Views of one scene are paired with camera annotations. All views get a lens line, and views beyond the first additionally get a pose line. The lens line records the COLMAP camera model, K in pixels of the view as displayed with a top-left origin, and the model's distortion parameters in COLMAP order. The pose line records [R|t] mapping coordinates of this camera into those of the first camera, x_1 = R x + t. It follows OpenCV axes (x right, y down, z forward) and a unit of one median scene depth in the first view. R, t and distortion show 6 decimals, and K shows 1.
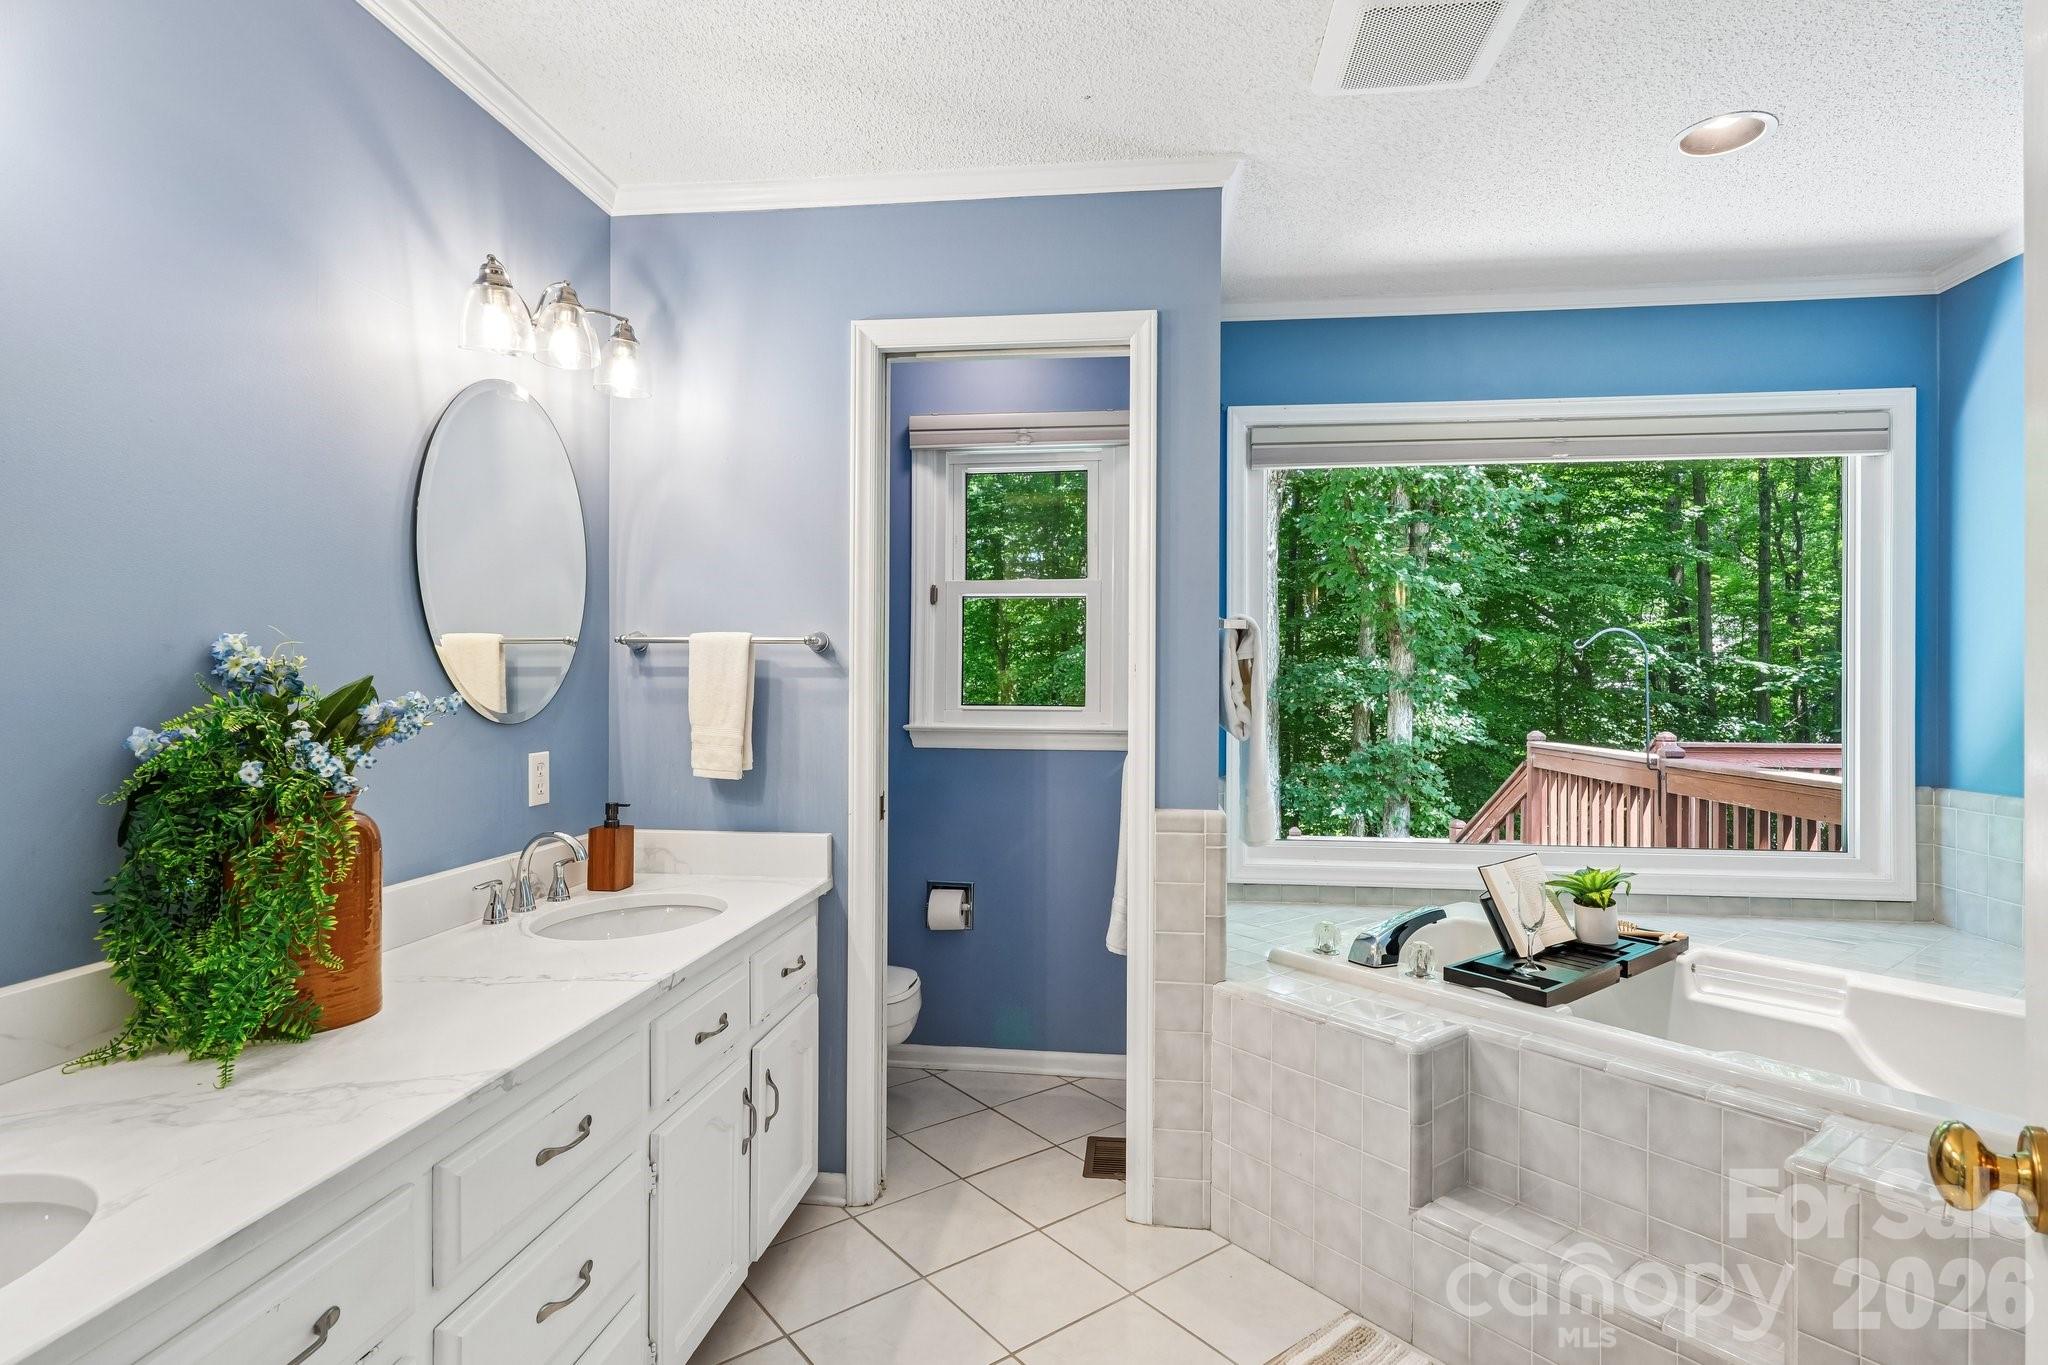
lens RADIAL K [[1021.3, 0, 1028.5], [0, 1021.3, 687.2], [0, 0, 1]] dist [-0.000344, 0.000097]
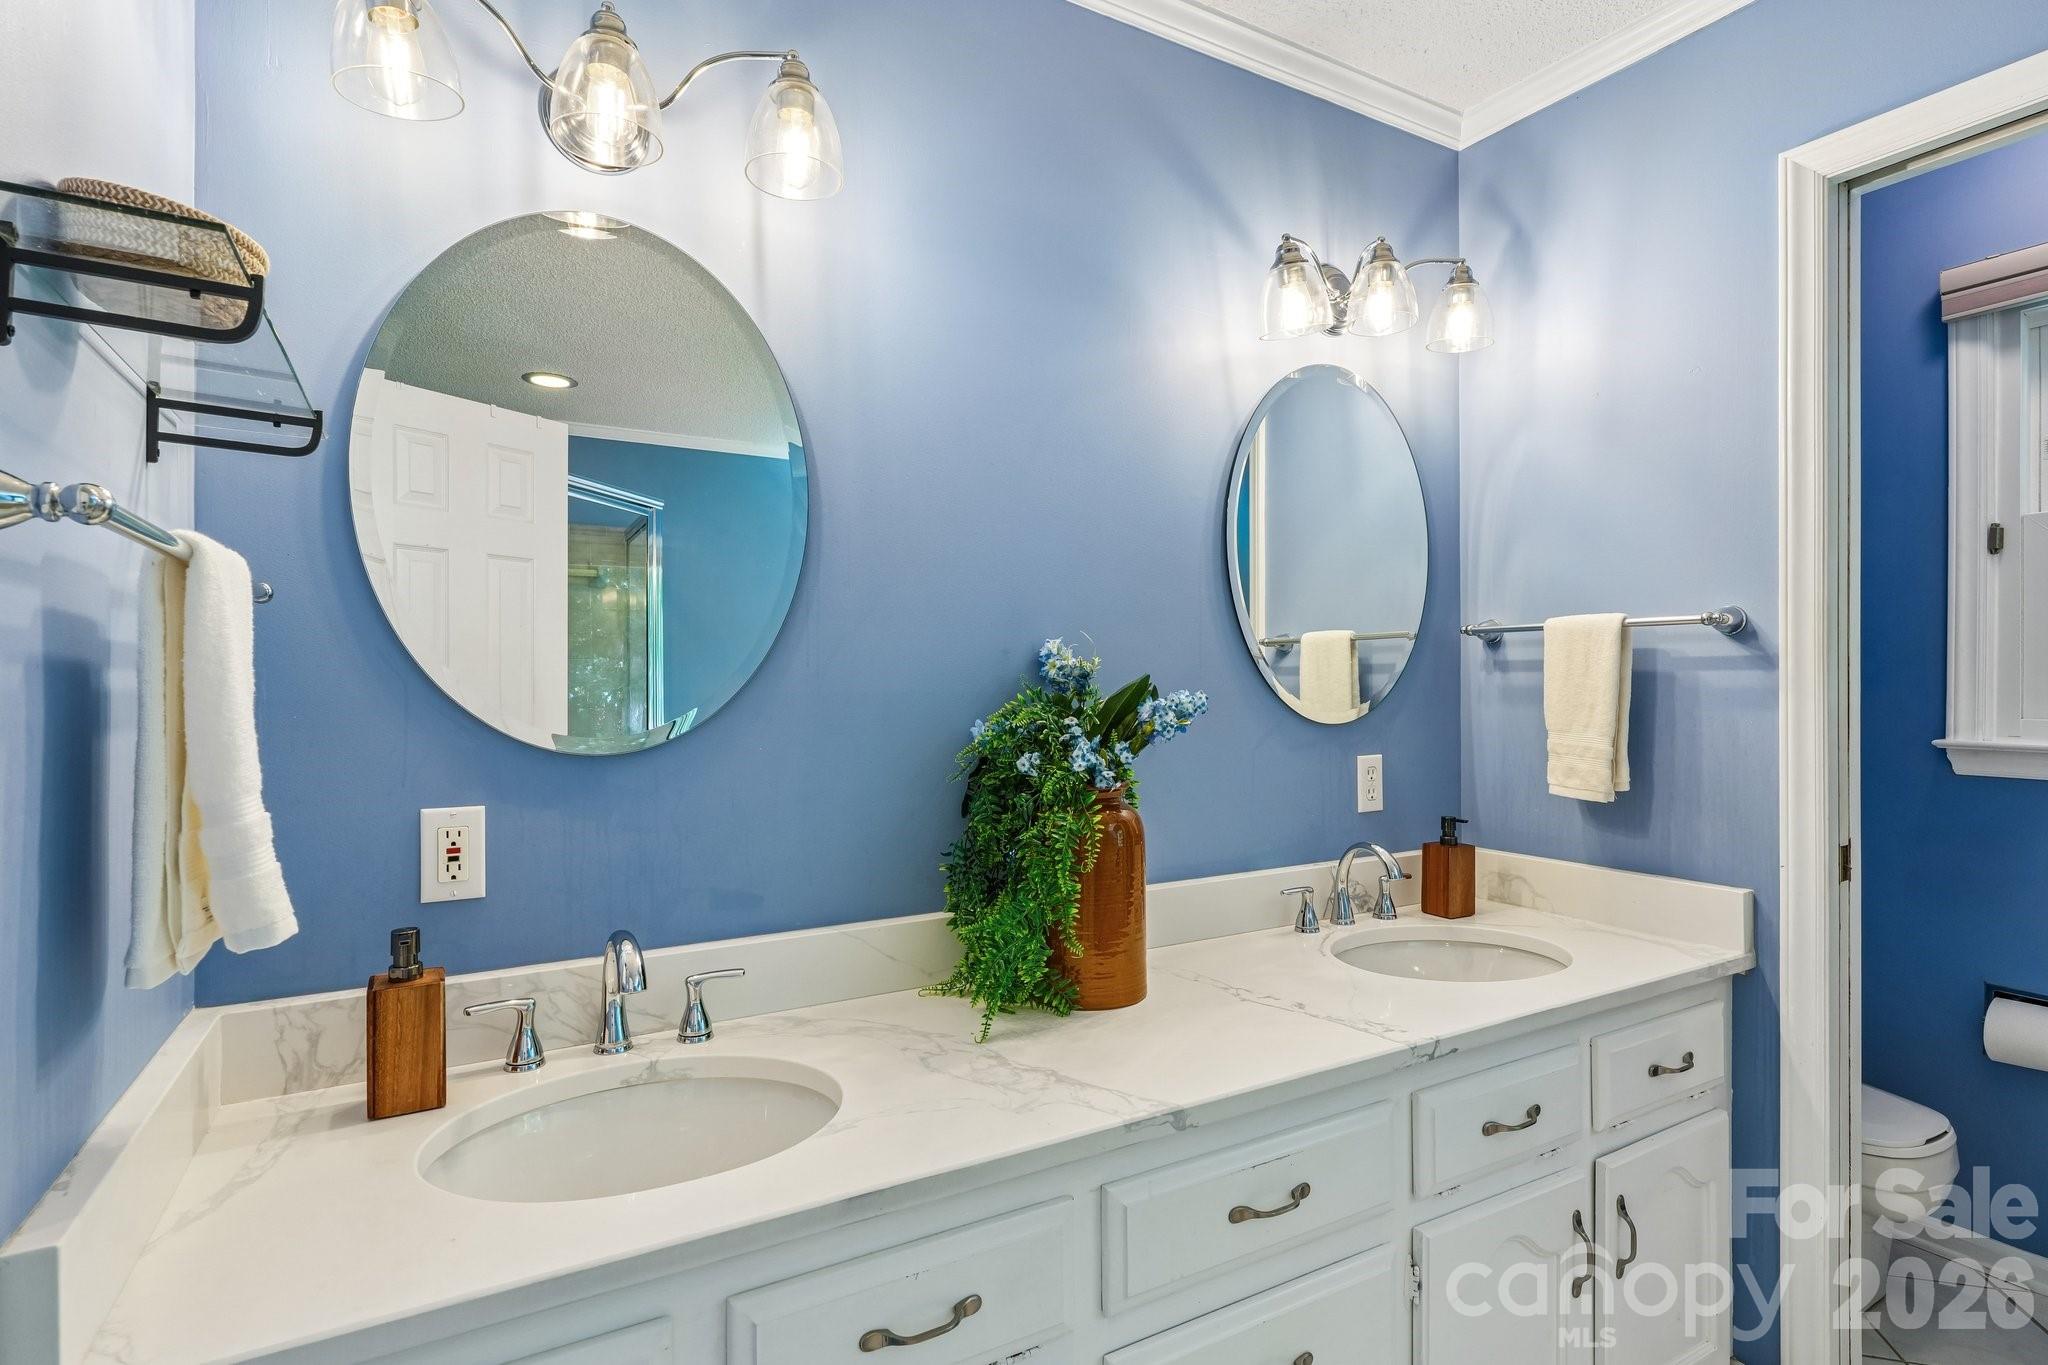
lens RADIAL K [[1021.3, 0, 1023.6], [0, 1021.3, 685.9], [0, 0, 1]] dist [-0.000344, 0.000097]
pose [[0.606896, -0.005402, -0.794763, 0.075421], [0.005050, 0.999983, -0.002940, 0.001846], [0.794765, -0.002229, 0.606913, 0.200884]]
